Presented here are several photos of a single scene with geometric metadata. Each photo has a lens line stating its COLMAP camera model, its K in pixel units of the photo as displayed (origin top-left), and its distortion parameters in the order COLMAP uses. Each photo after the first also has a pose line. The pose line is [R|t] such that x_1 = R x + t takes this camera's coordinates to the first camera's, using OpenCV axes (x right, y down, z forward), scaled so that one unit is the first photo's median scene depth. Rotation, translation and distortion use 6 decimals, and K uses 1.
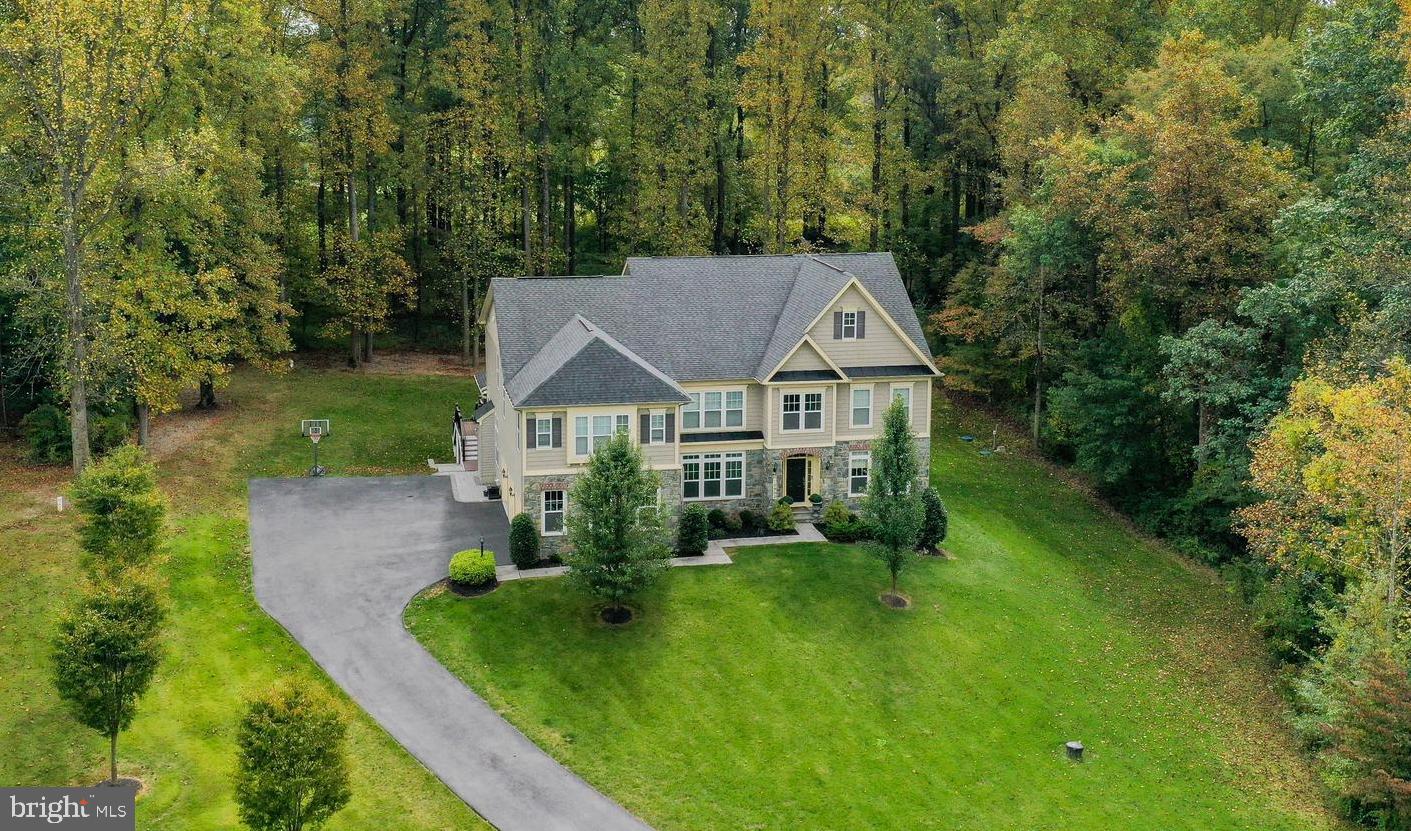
lens RADIAL K [[1651.7, 0, 669.0], [0, 1651.7, 337.1], [0, 0, 1]] dist [0.011103, 0.000000]
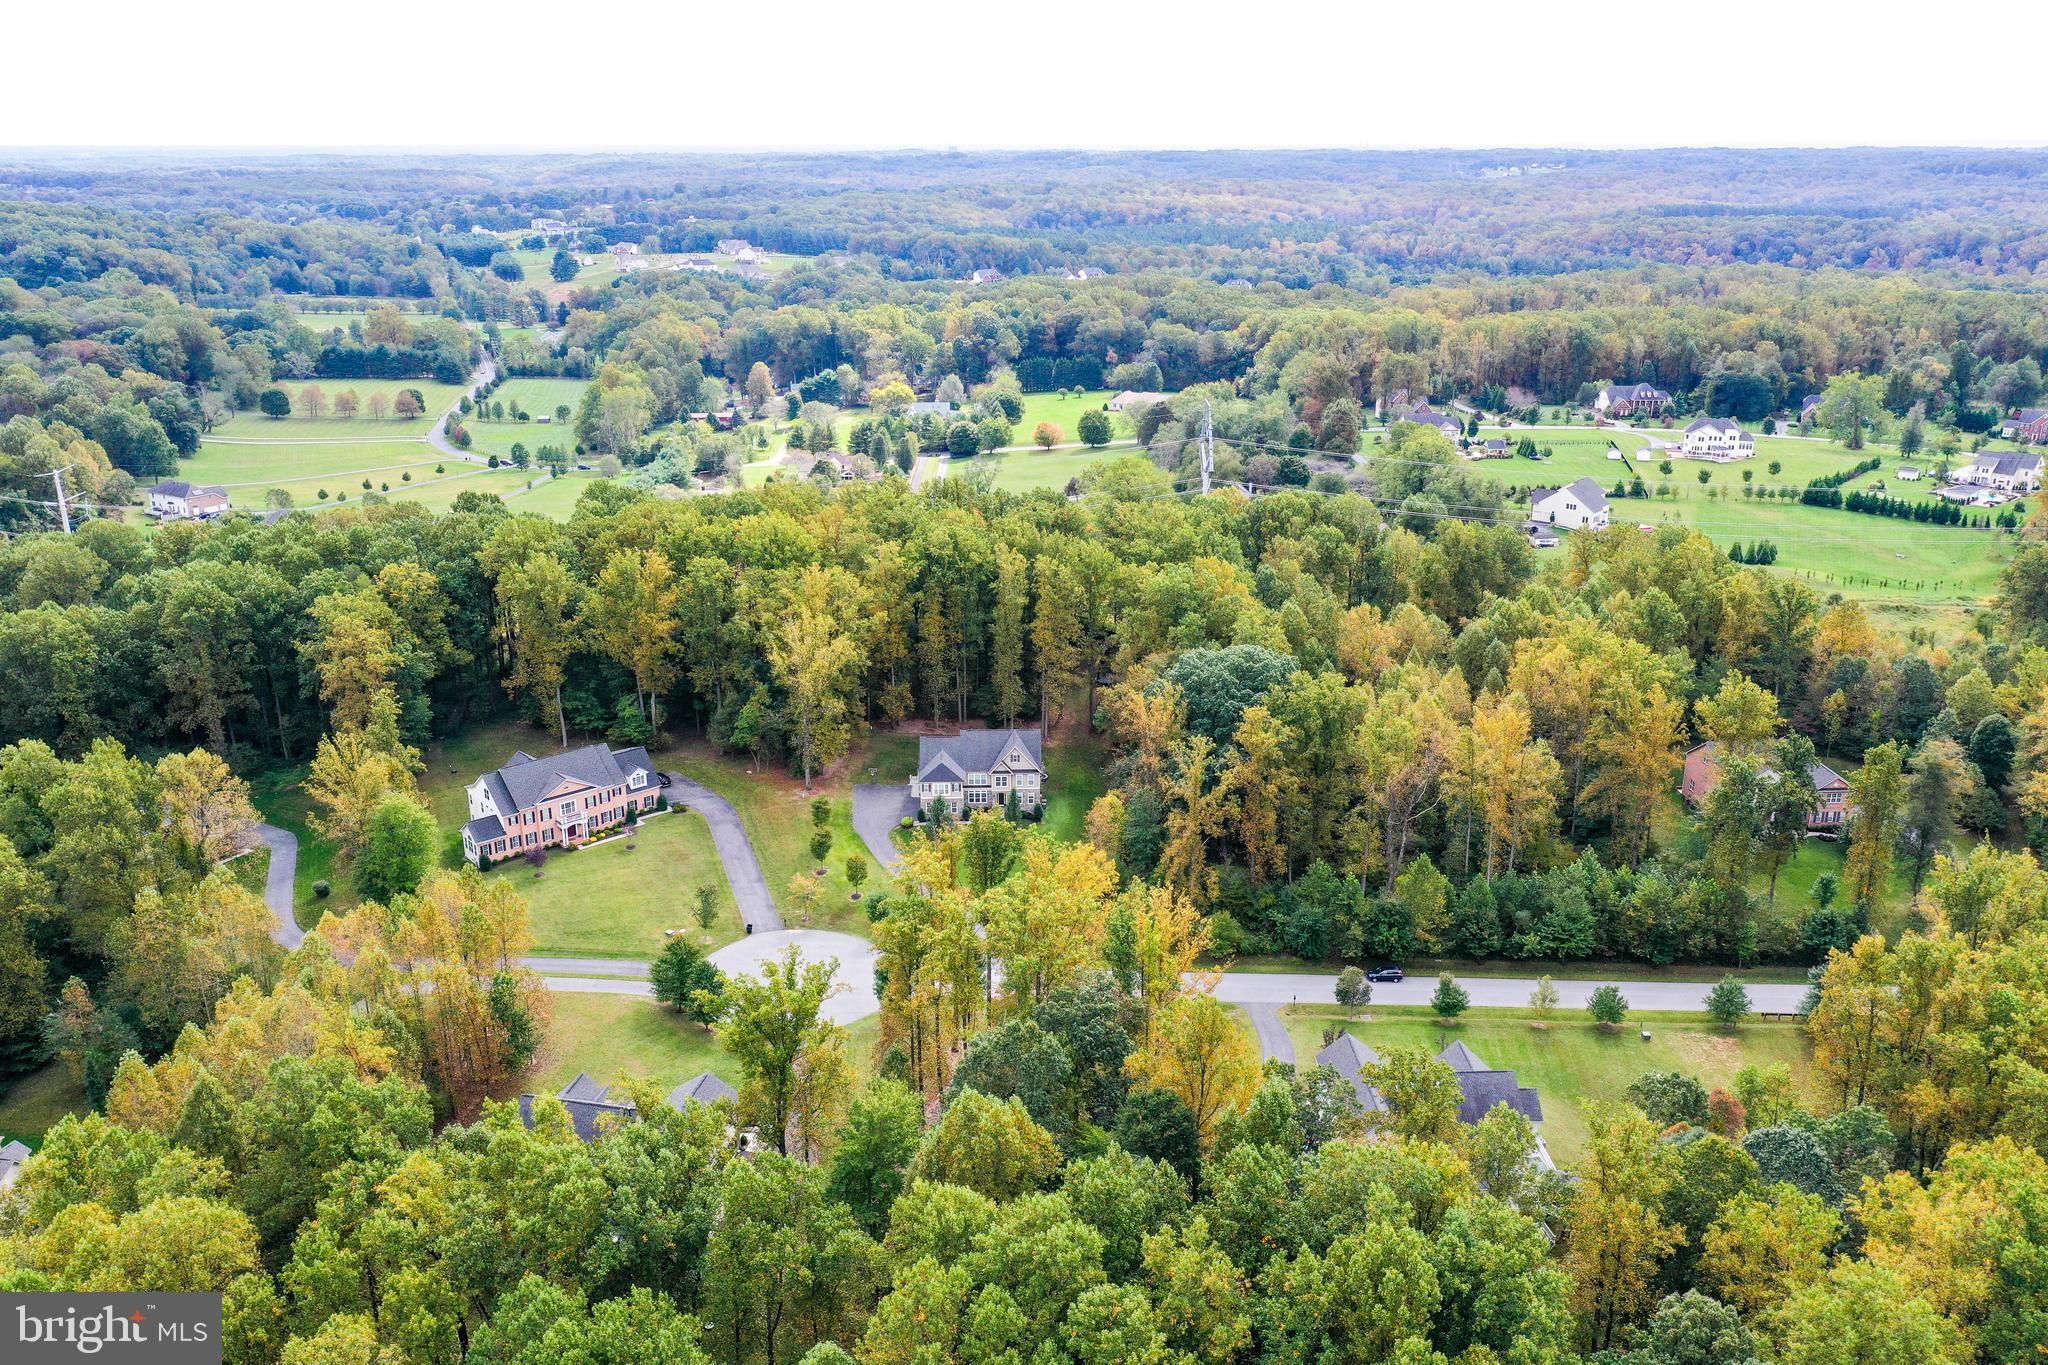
lens RADIAL K [[1647.0, 0, 1025.0], [0, 1647.0, 682.0], [0, 0, 1]] dist [-0.003106, 0.014742]
pose [[0.985969, 0.048789, -0.159640, 0.746730], [-0.025386, 0.989036, 0.145476, -0.746233], [0.164987, -0.139382, 0.976397, -2.657306]]
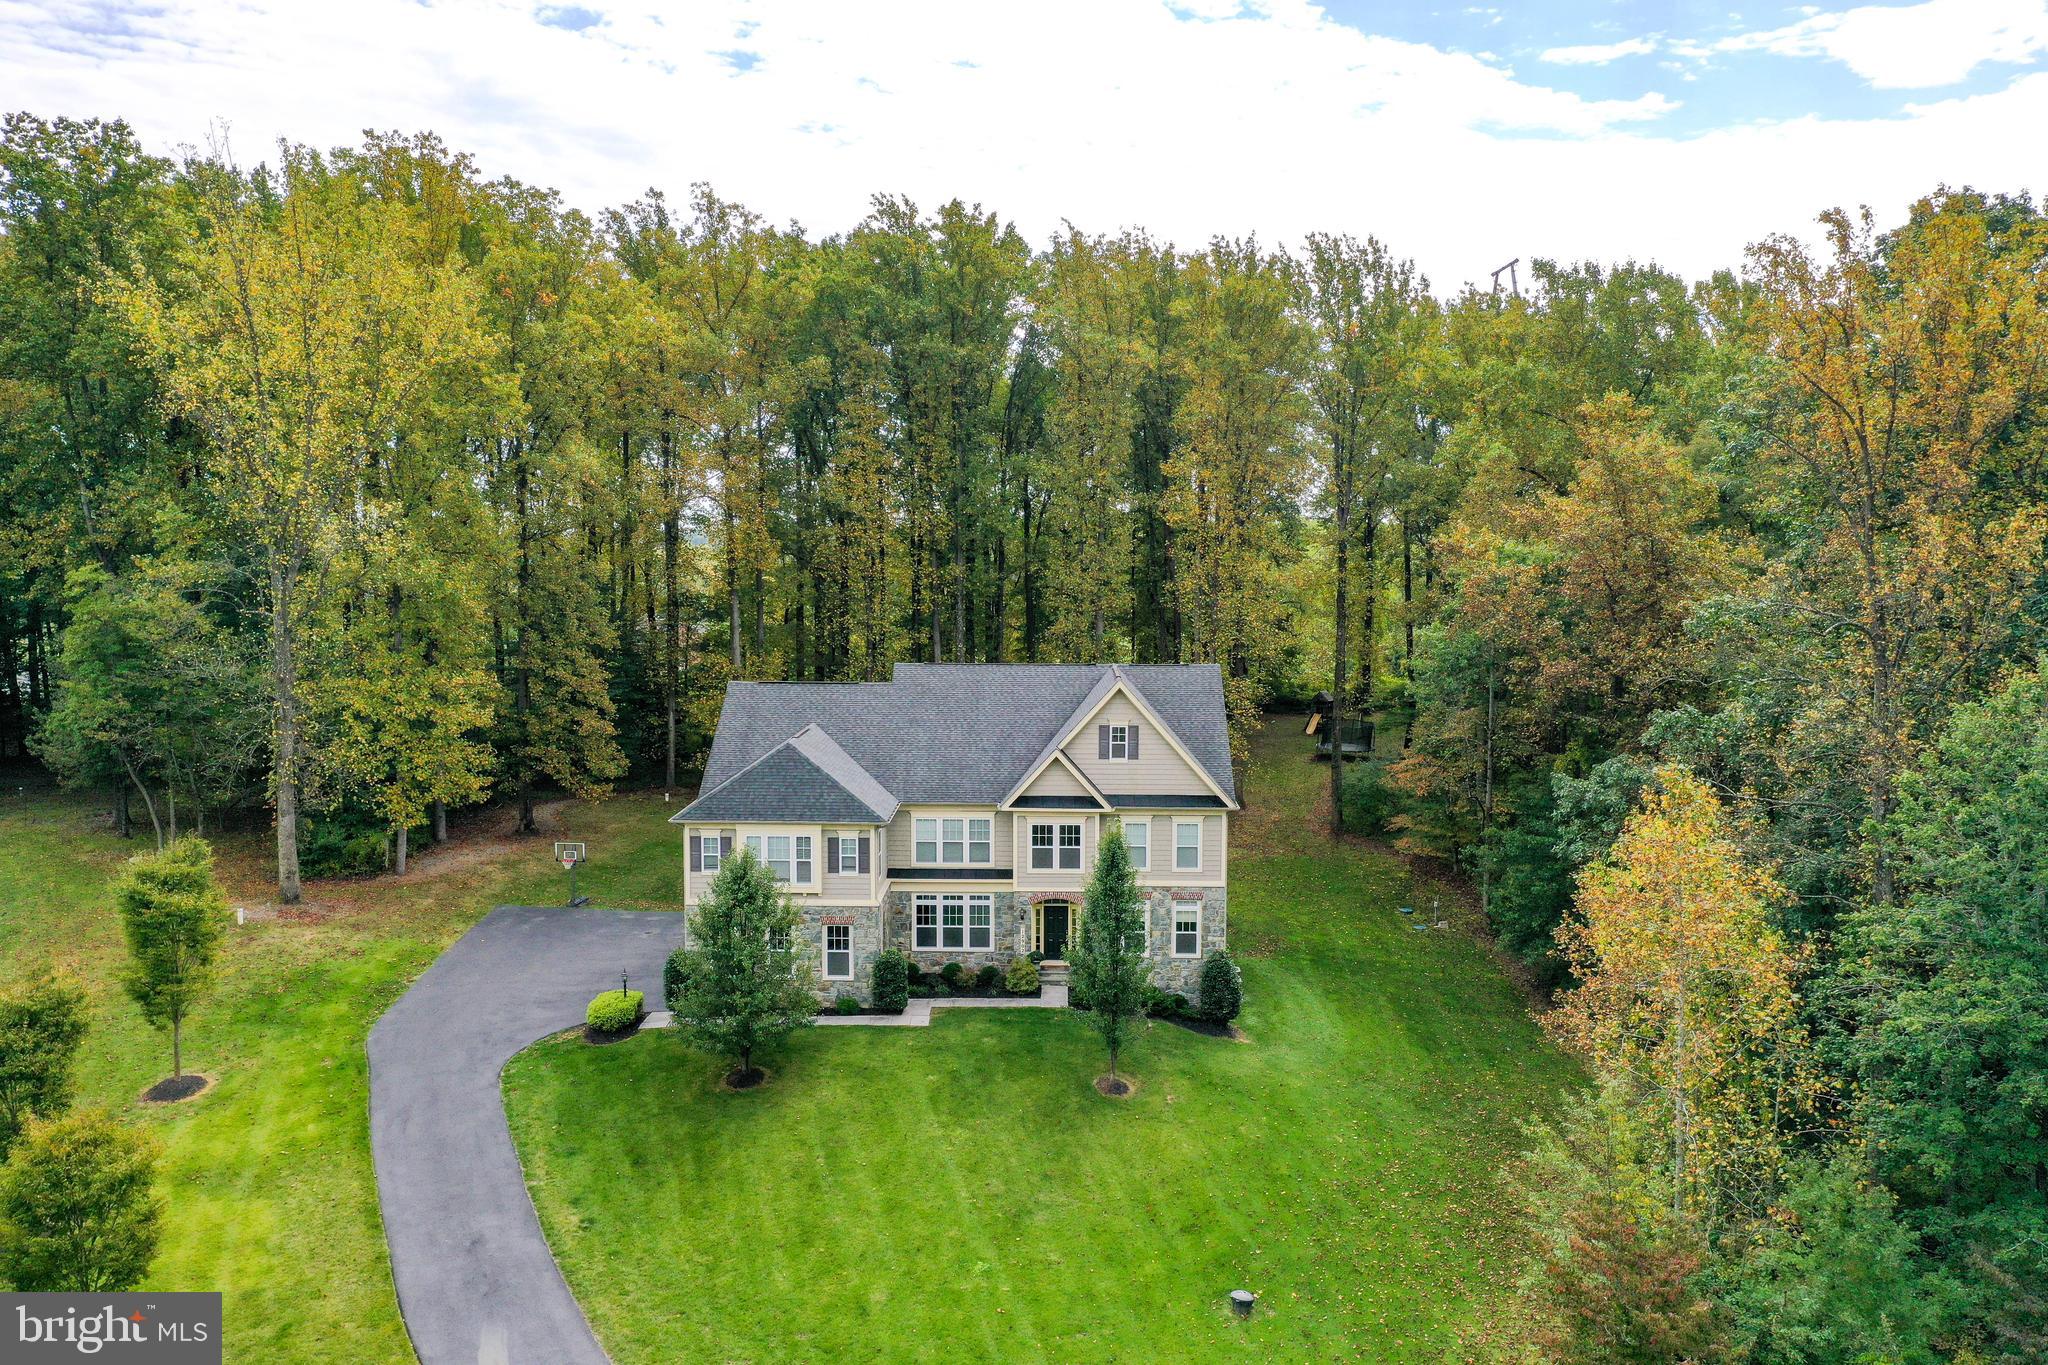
lens RADIAL K [[1647.0, 0, 1024.1], [0, 1647.0, 715.8], [0, 0, 1]] dist [-0.003106, 0.014742]
pose [[0.974856, 0.020227, -0.221915, 0.261784], [-0.035500, 0.997250, -0.065051, 0.036654], [0.219989, 0.071293, 0.972894, 0.218148]]
